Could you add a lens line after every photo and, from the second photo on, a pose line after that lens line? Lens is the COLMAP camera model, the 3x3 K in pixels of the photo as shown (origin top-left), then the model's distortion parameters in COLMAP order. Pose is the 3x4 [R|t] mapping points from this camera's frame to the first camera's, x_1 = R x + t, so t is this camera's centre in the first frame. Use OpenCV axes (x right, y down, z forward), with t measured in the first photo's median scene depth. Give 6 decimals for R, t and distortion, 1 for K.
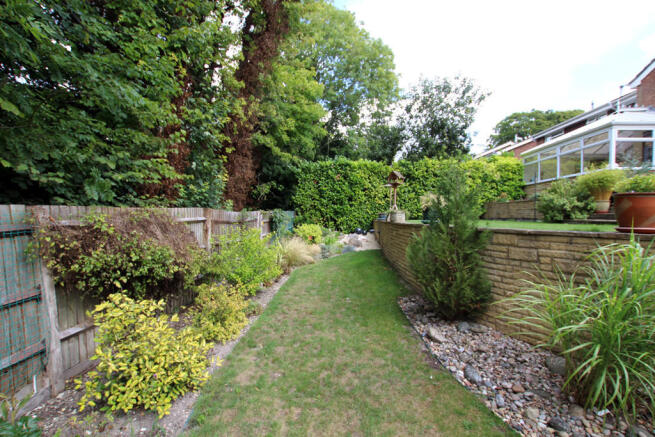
lens RADIAL K [[309.2, 0, 329.0], [0, 309.2, 216.4], [0, 0, 1]] dist [-0.004024, -0.000058]
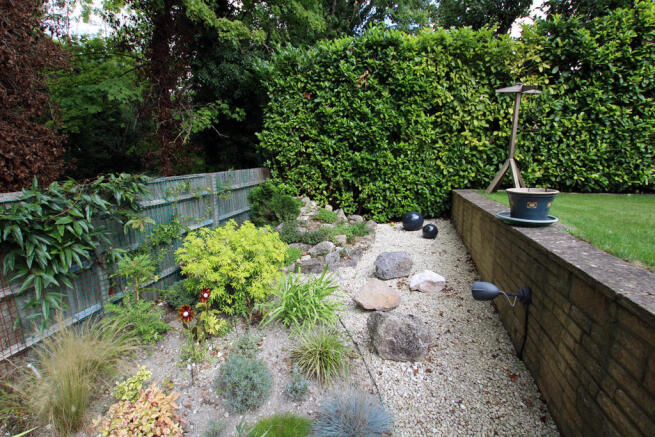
lens RADIAL K [[309.2, 0, 325.4], [0, 309.2, 217.2], [0, 0, 1]] dist [-0.004024, -0.000058]
pose [[0.989838, 0.015155, -0.141390, 0.039581], [0.009723, 0.984765, 0.173618, -0.023899], [0.141867, -0.173229, 0.974610, 0.600318]]
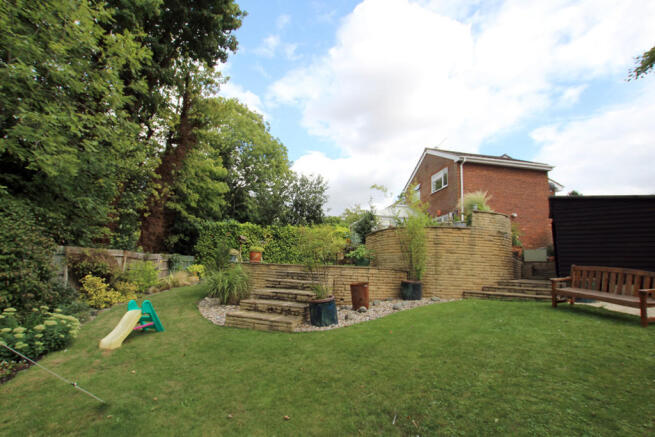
lens RADIAL K [[309.2, 0, 325.4], [0, 309.2, 219.7], [0, 0, 1]] dist [-0.004024, -0.000058]
pose [[0.980858, 0.066271, 0.183099, 0.211237], [-0.037193, 0.986753, -0.157906, 0.019336], [-0.191138, 0.148074, 0.970330, -0.517270]]
